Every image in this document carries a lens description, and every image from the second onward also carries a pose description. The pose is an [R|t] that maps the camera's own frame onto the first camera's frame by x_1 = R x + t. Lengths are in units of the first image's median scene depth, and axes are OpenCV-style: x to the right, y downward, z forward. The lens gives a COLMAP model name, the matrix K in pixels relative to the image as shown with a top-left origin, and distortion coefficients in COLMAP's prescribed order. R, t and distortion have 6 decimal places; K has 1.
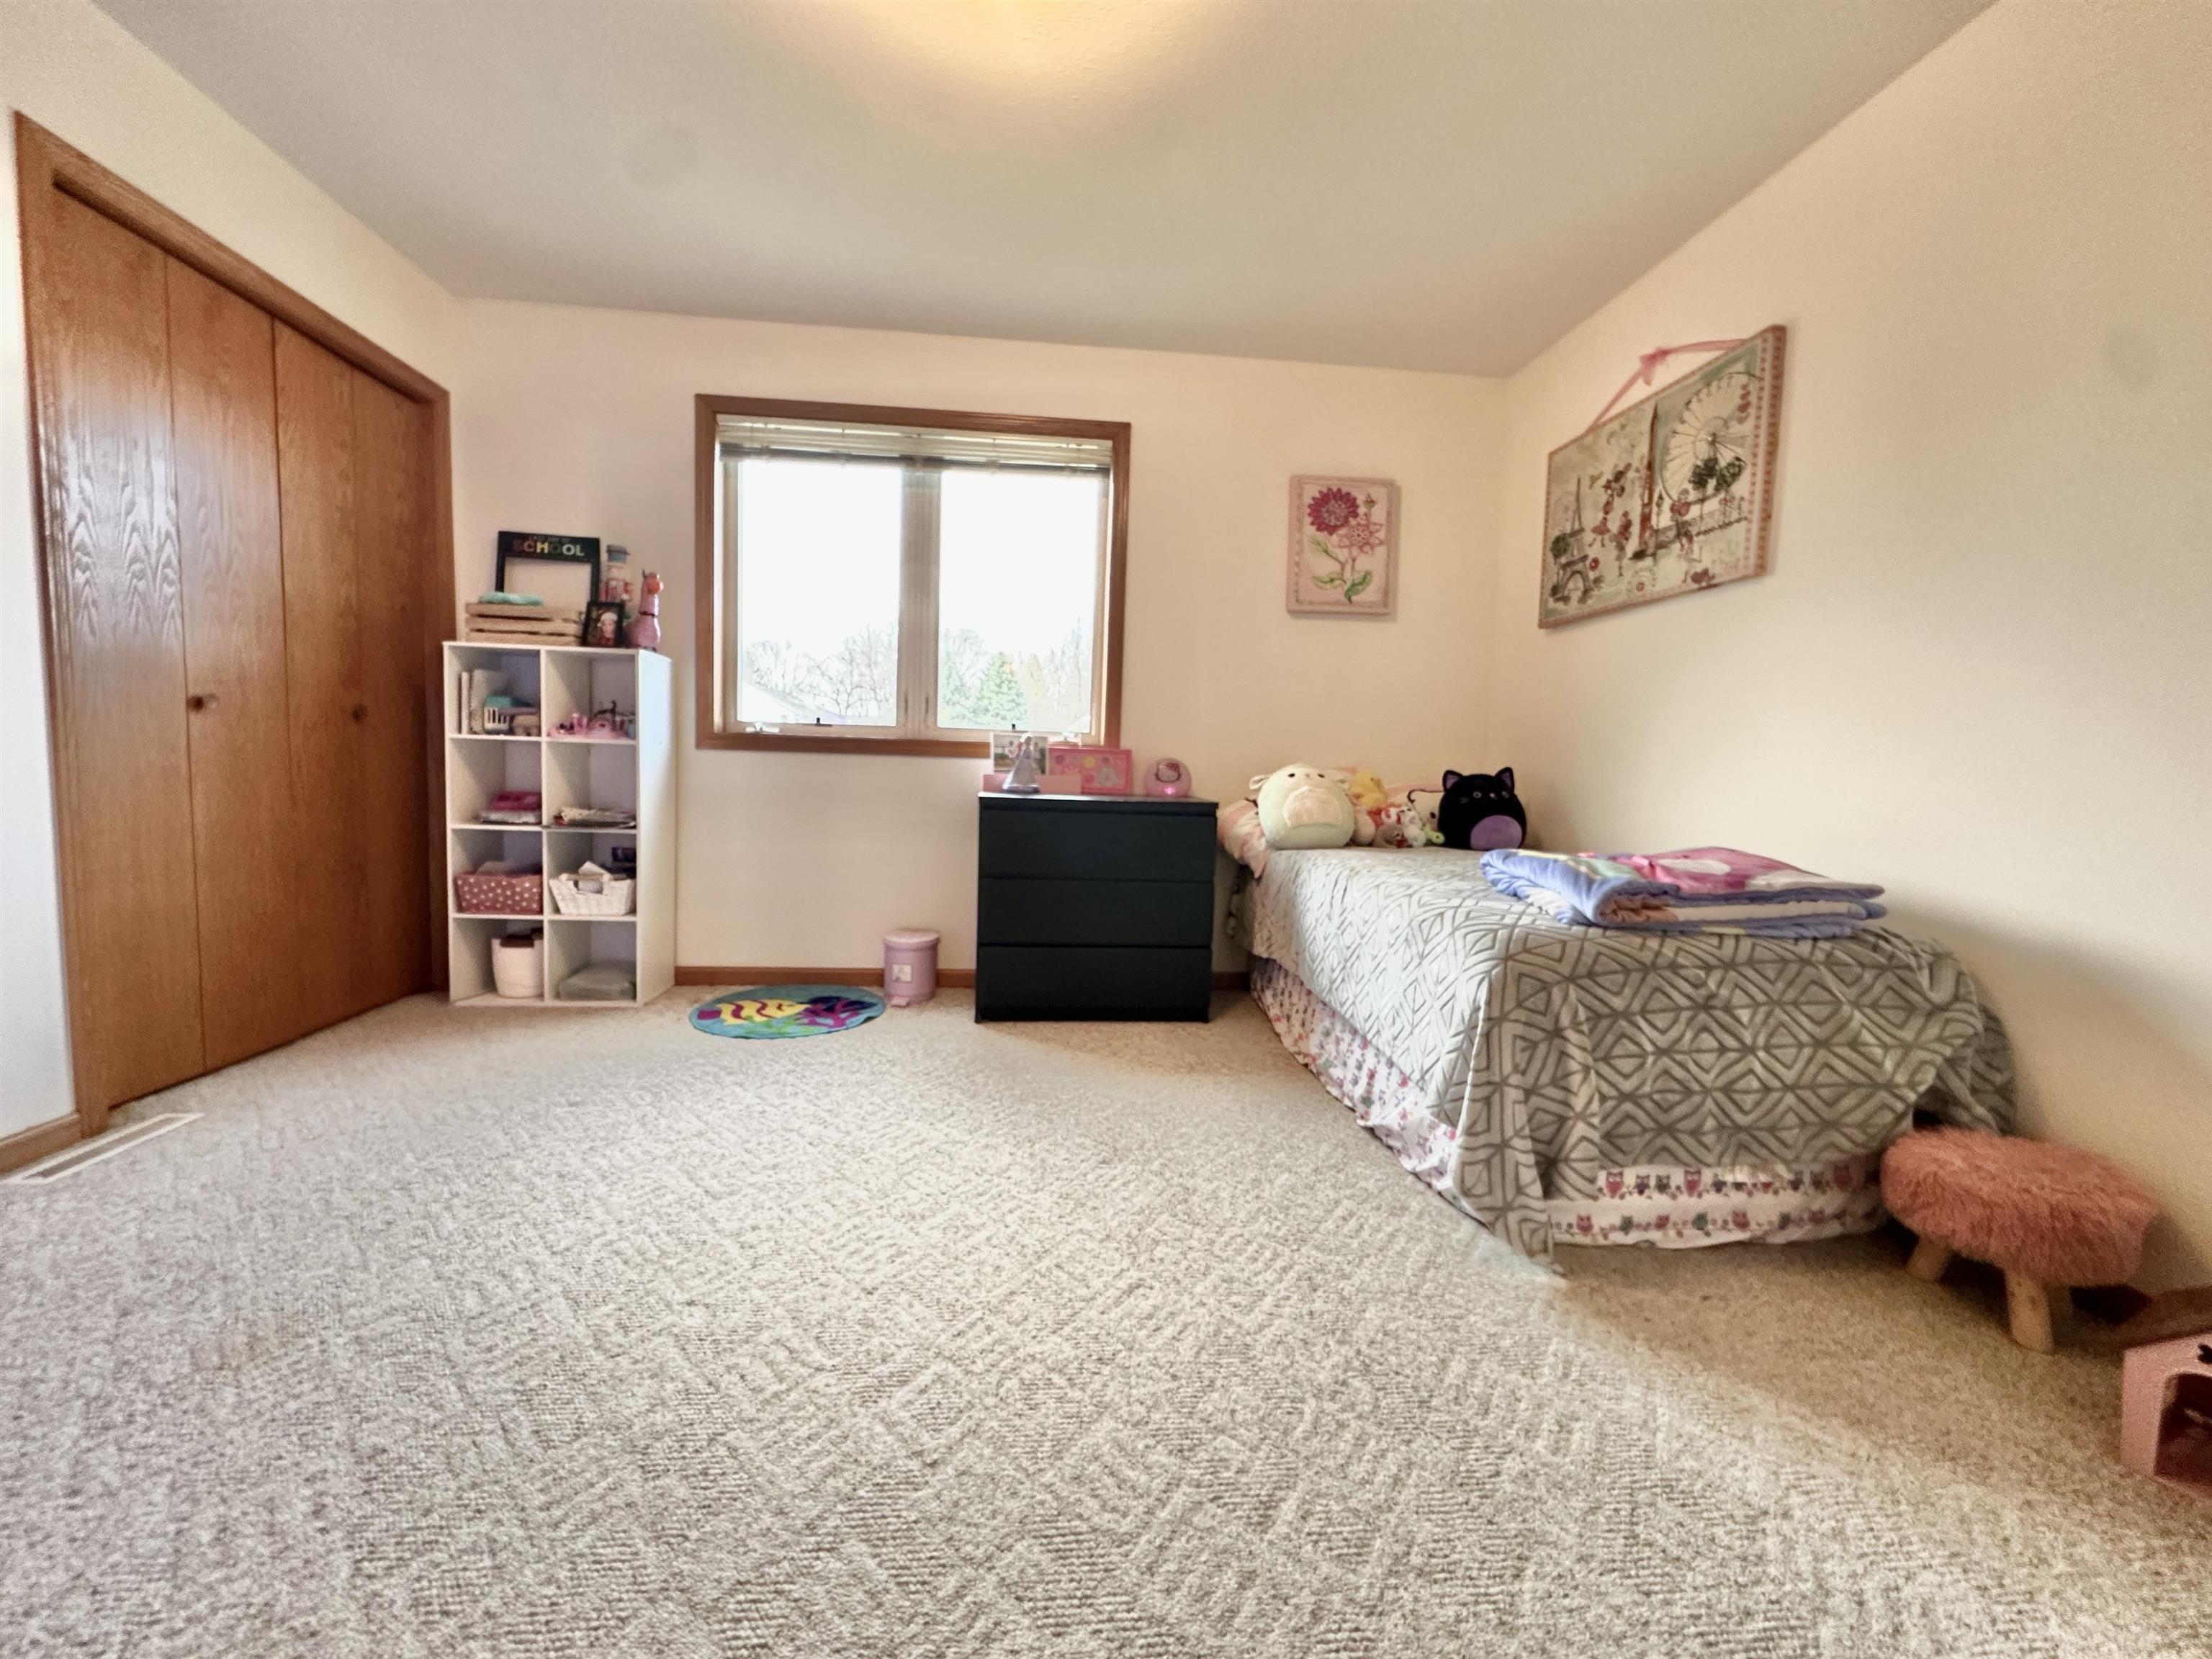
lens RADIAL K [[880.2, 0, 1097.2], [0, 880.2, 828.8], [0, 0, 1]] dist [-0.003681, 0.001105]
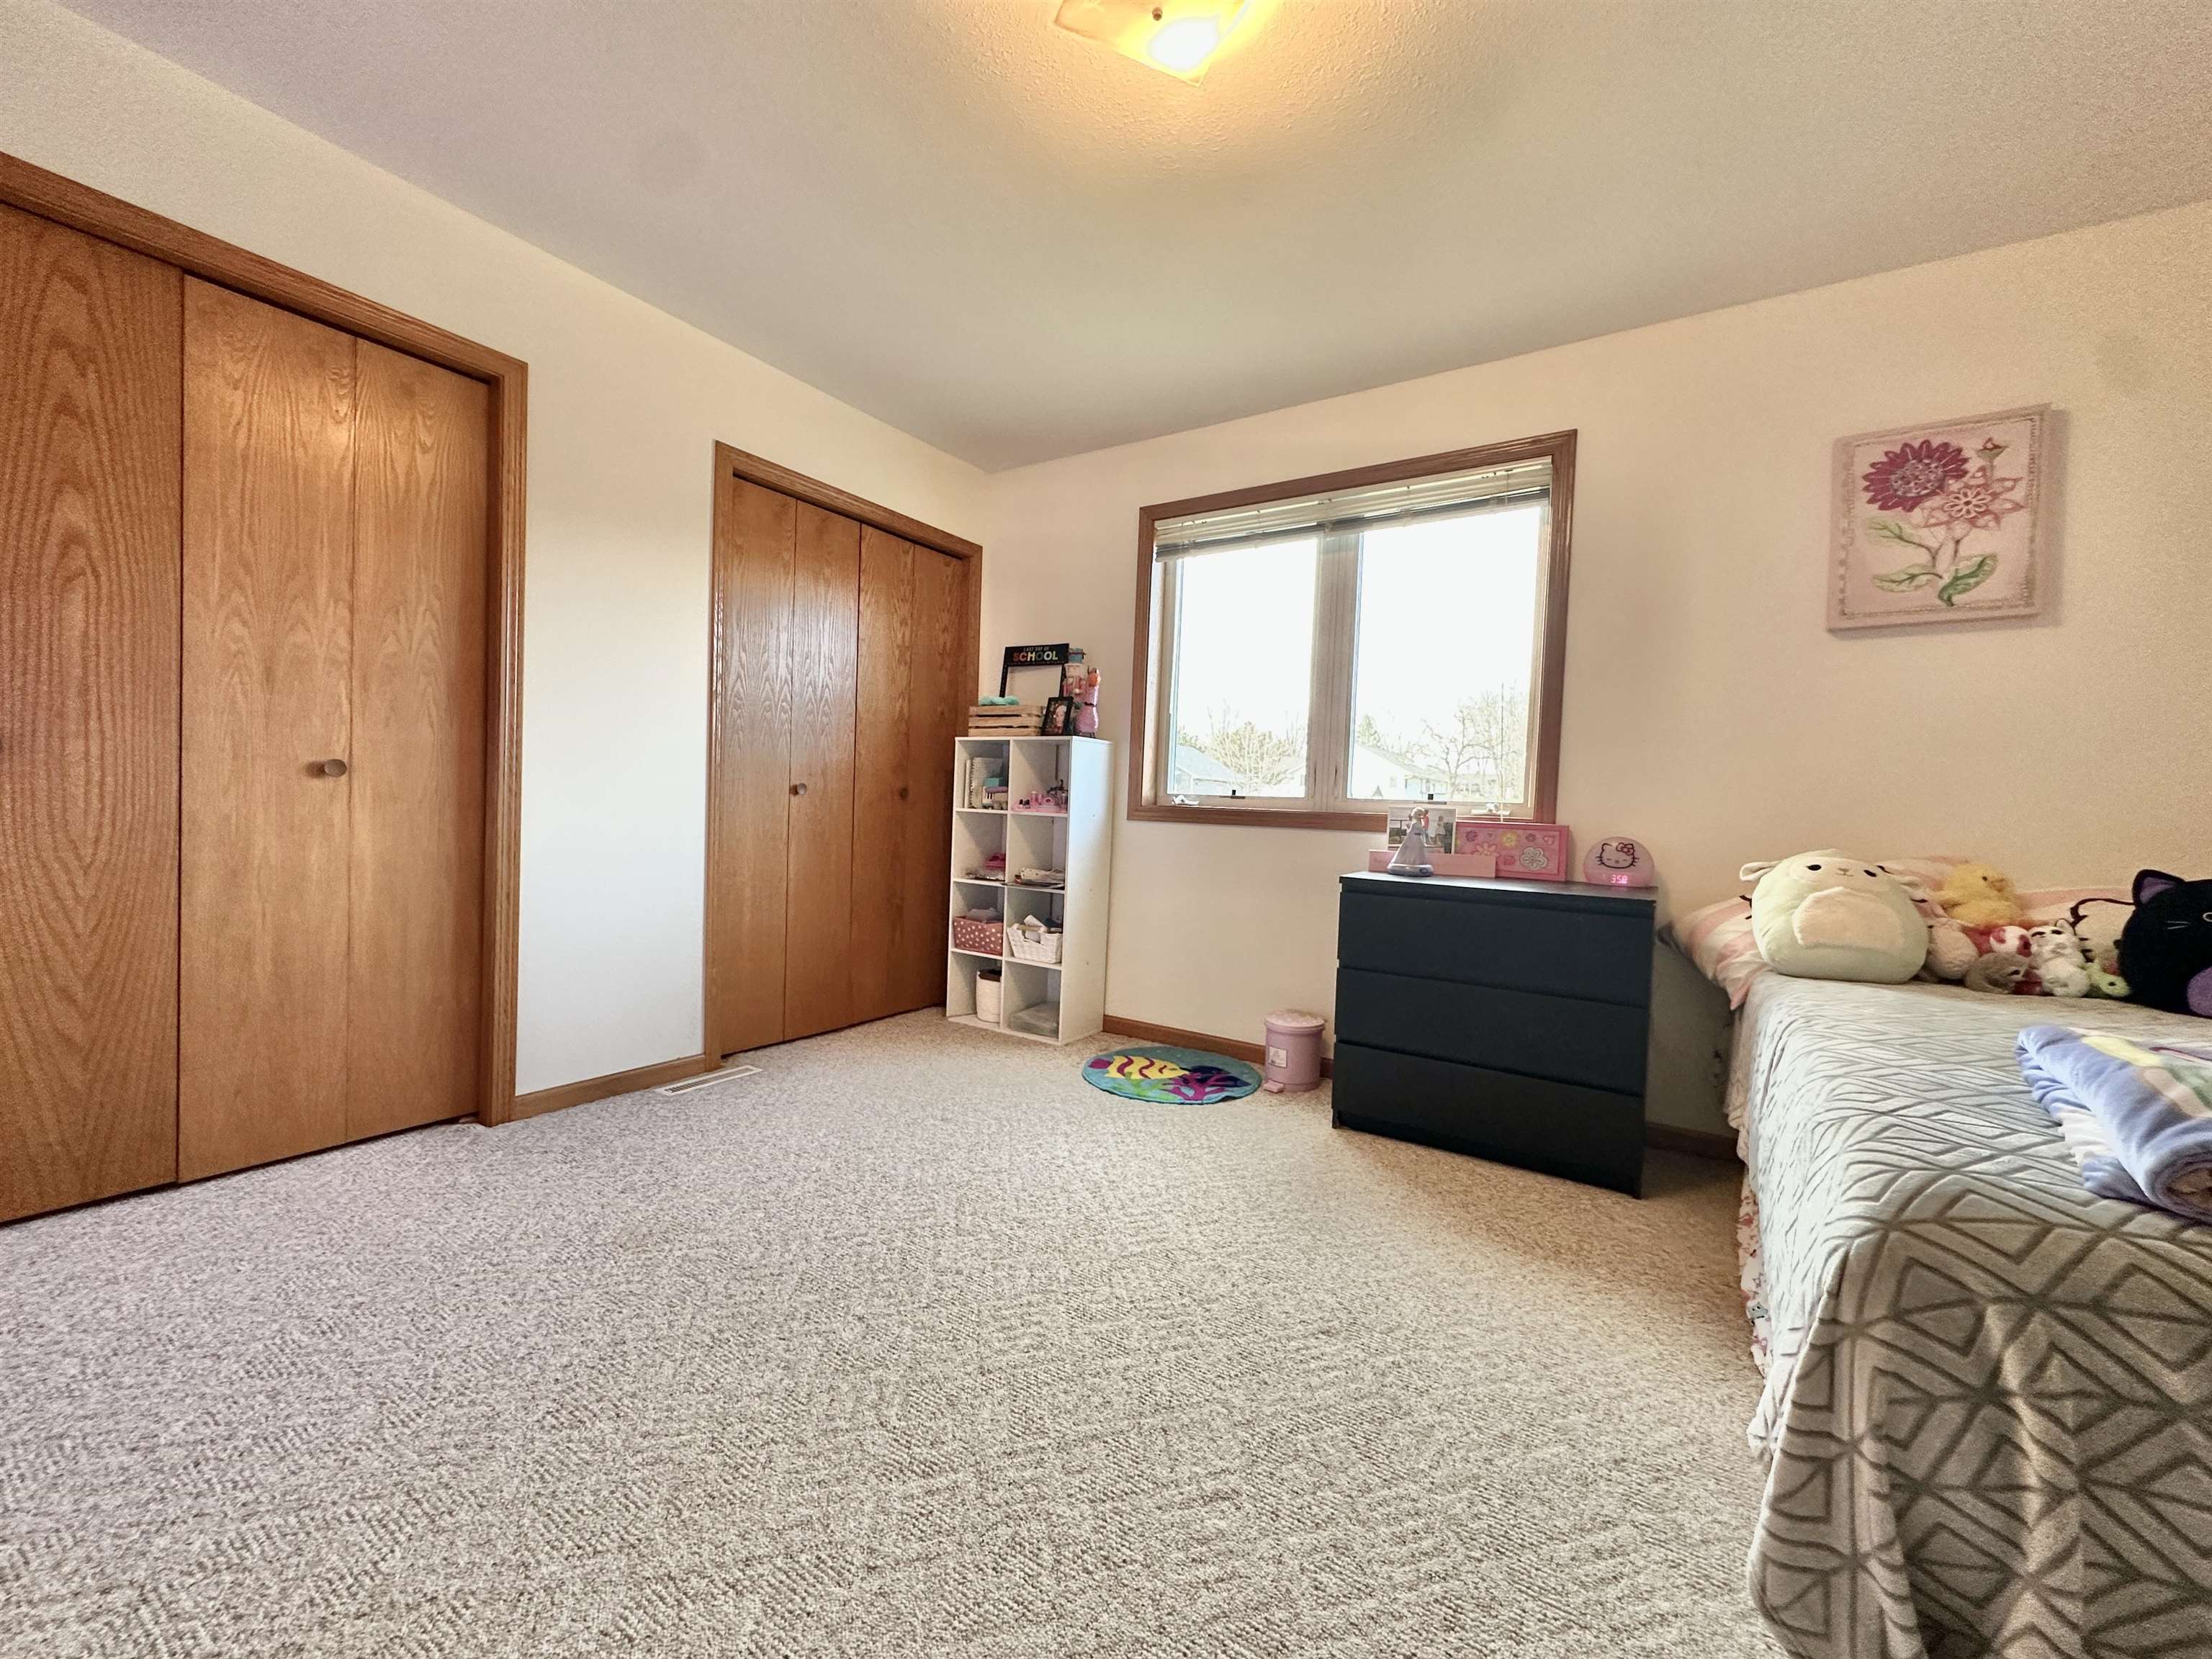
lens RADIAL K [[880.2, 0, 1095.3], [0, 880.2, 826.2], [0, 0, 1]] dist [-0.003681, 0.001105]
pose [[0.779590, 0.014130, -0.626131, 0.248388], [-0.058119, 0.997064, -0.049863, -0.030123], [0.623588, 0.075263, 0.778122, 0.131567]]
